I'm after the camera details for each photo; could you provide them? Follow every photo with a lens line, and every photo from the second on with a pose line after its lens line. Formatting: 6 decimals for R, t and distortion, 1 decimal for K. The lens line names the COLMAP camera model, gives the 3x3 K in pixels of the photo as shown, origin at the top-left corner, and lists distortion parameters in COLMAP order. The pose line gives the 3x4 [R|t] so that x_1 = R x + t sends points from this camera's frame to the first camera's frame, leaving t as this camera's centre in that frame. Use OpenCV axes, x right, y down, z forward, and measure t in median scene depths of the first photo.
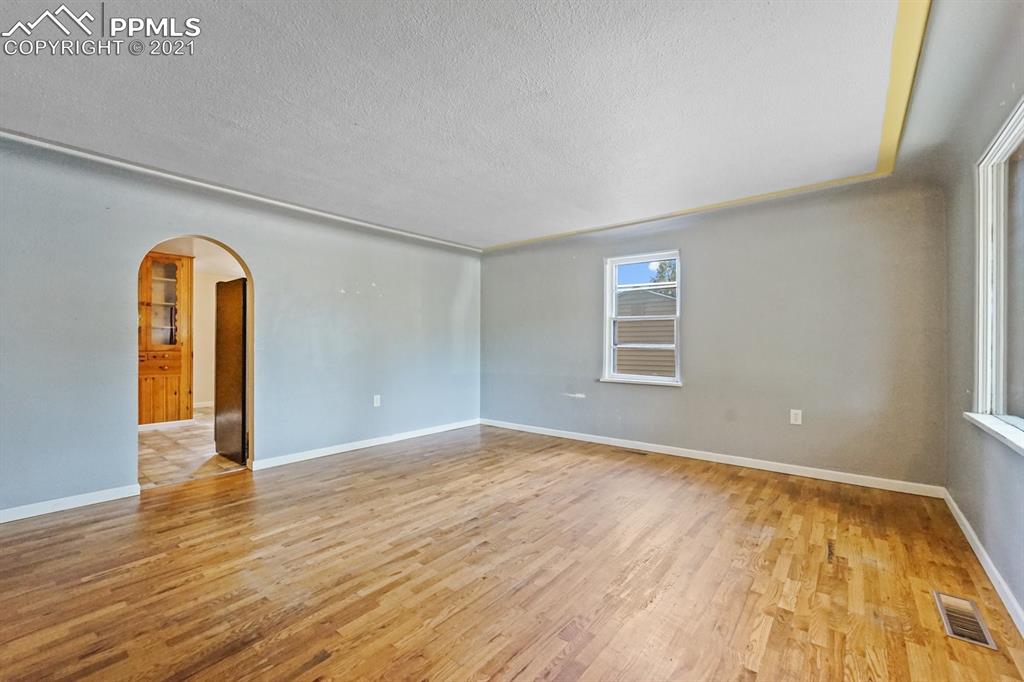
lens RADIAL K [[411.5, 0, 511.7], [0, 411.5, 342.2], [0, 0, 1]] dist [-0.005455, 0.001961]
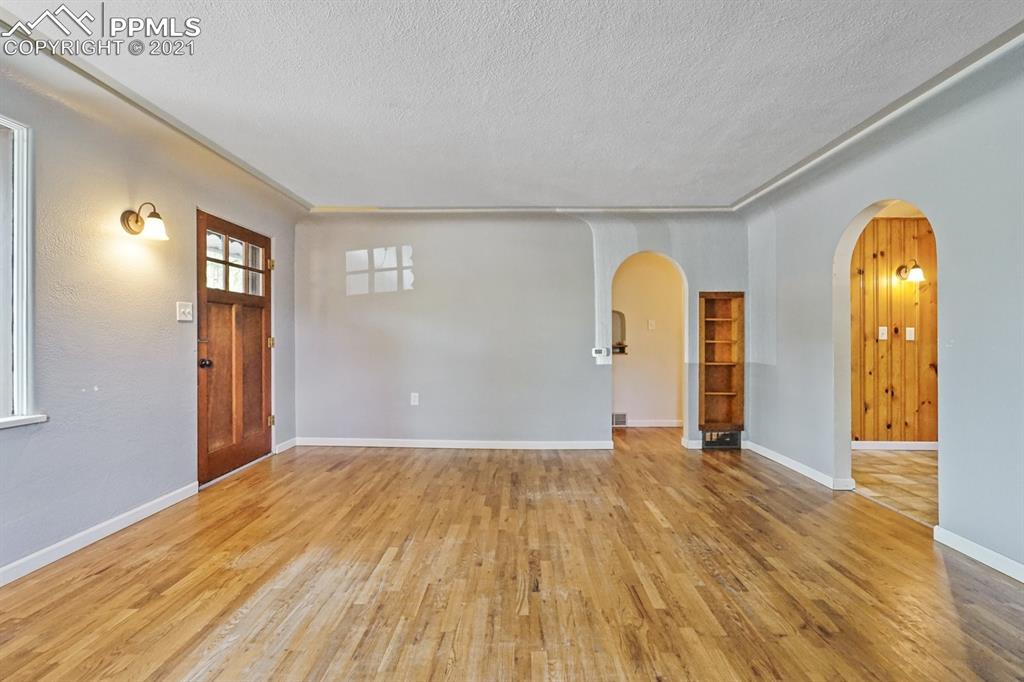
lens RADIAL K [[411.5, 0, 511.1], [0, 411.5, 338.0], [0, 0, 1]] dist [-0.005455, 0.001961]
pose [[-0.780817, 0.001238, -0.624759, 0.433730], [0.000475, 0.999999, 0.001389, 0.005699], [0.624760, 0.000788, -0.780817, 1.749496]]
